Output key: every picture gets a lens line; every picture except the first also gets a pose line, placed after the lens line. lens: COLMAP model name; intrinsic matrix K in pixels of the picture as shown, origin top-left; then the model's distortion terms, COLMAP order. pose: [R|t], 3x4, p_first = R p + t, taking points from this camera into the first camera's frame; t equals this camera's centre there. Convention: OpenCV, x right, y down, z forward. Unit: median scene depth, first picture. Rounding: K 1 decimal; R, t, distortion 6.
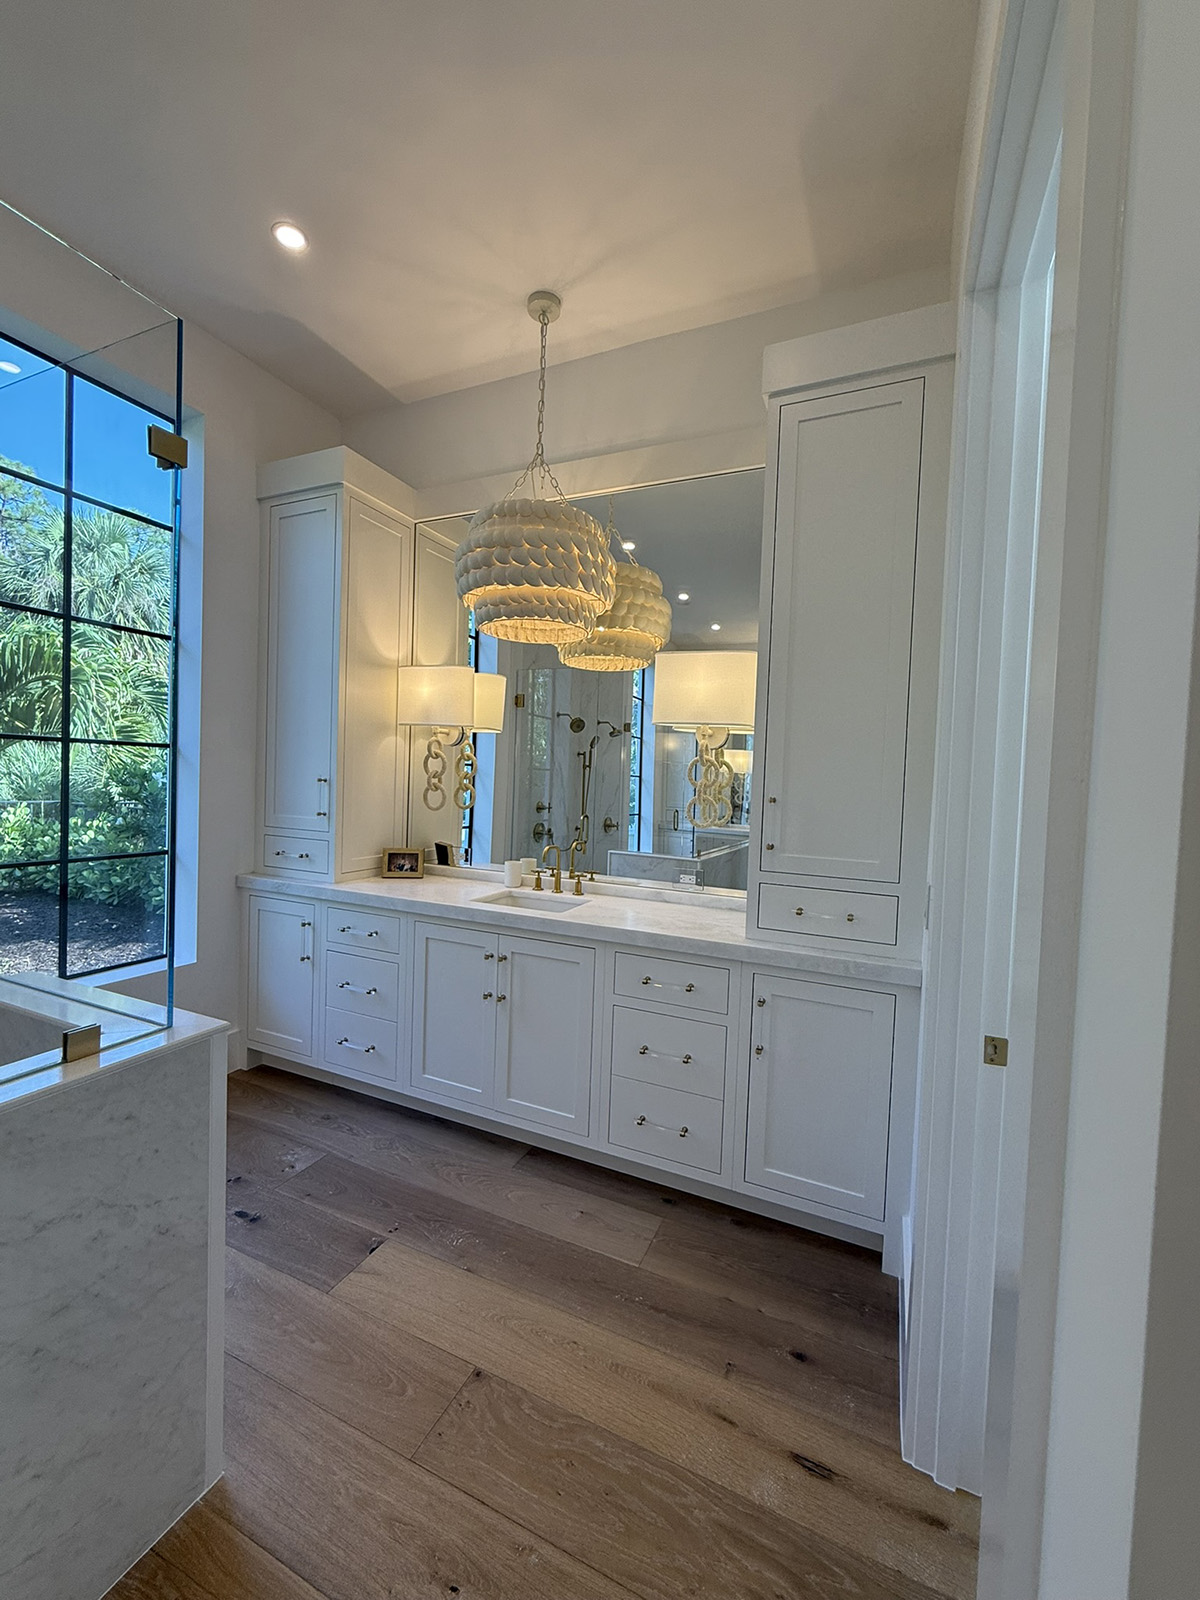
lens RADIAL K [[644.0, 0, 600.2], [0, 644.0, 797.0], [0, 0, 1]] dist [-0.000998, 0.000566]
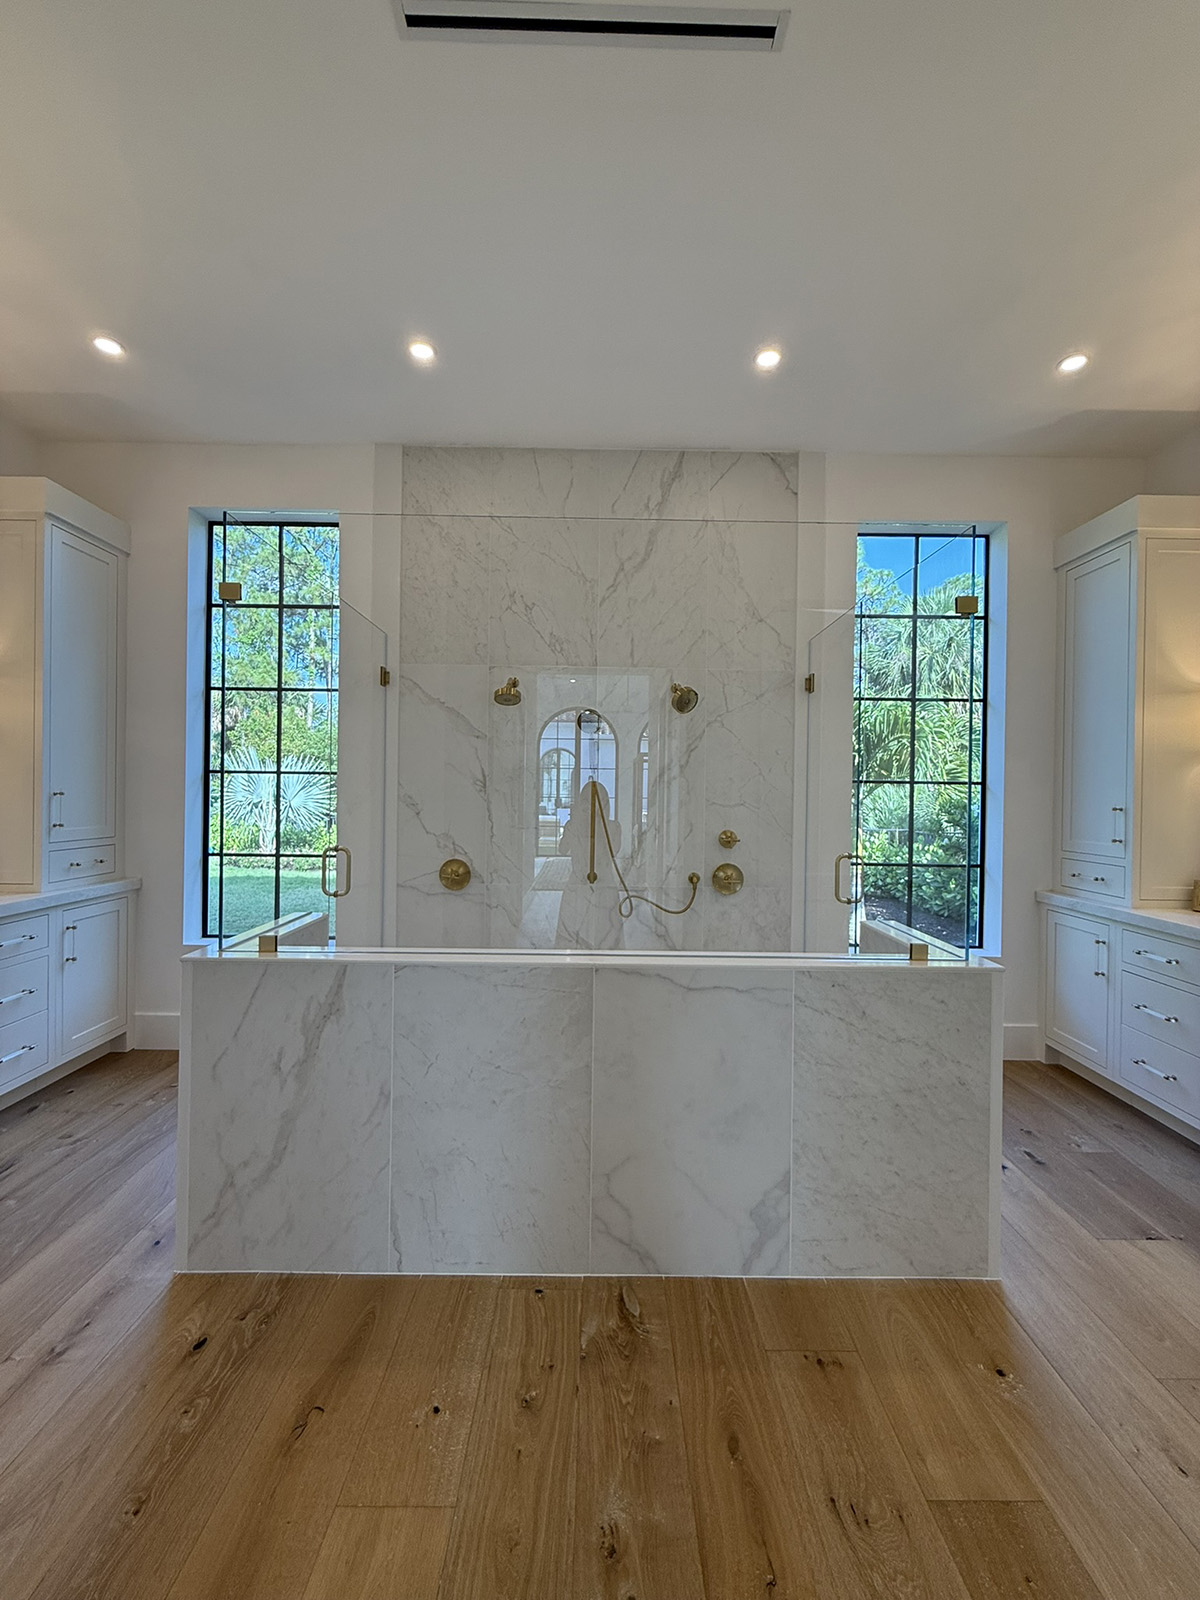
lens RADIAL K [[644.0, 0, 600.2], [0, 644.0, 797.0], [0, 0, 1]] dist [-0.000998, 0.000566]
pose [[0.415434, -0.023843, -0.909311, 0.124872], [-0.026655, 0.998908, -0.038370, 0.011660], [0.909233, 0.040178, 0.414345, -0.152146]]
